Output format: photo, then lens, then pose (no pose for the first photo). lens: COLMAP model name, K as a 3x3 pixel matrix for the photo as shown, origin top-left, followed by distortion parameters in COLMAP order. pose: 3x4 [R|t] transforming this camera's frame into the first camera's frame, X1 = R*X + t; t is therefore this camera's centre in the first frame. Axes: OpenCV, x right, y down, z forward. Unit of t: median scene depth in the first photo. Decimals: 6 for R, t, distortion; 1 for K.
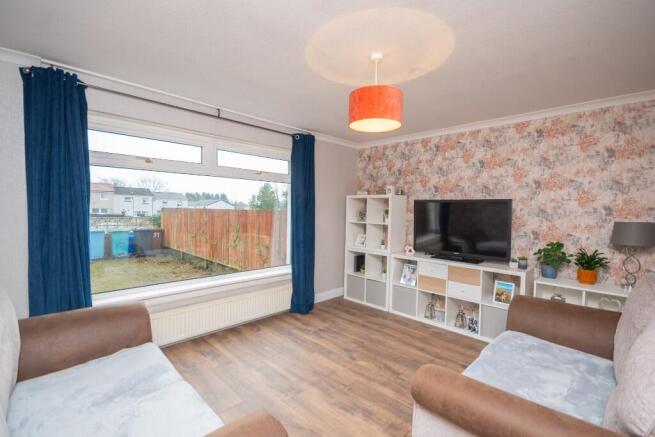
lens RADIAL K [[290.6, 0, 324.7], [0, 290.6, 220.1], [0, 0, 1]] dist [-0.010806, -0.000202]
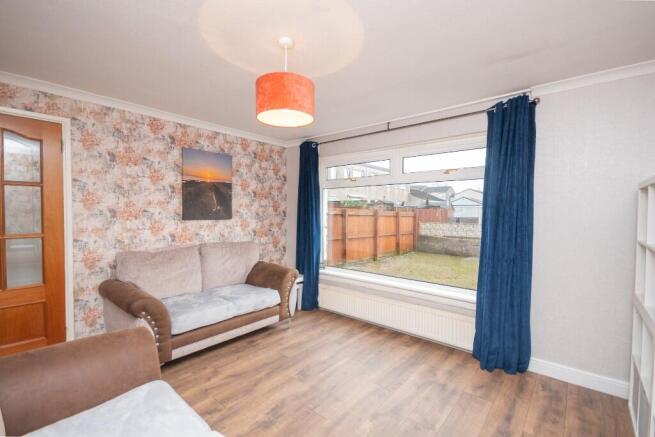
lens RADIAL K [[290.6, 0, 324.3], [0, 290.6, 220.0], [0, 0, 1]] dist [-0.010806, -0.000202]
pose [[0.069493, 0.008381, -0.997547, 0.652984], [-0.044527, 0.998994, 0.005291, -0.010976], [0.996588, 0.044050, 0.069796, 0.645508]]
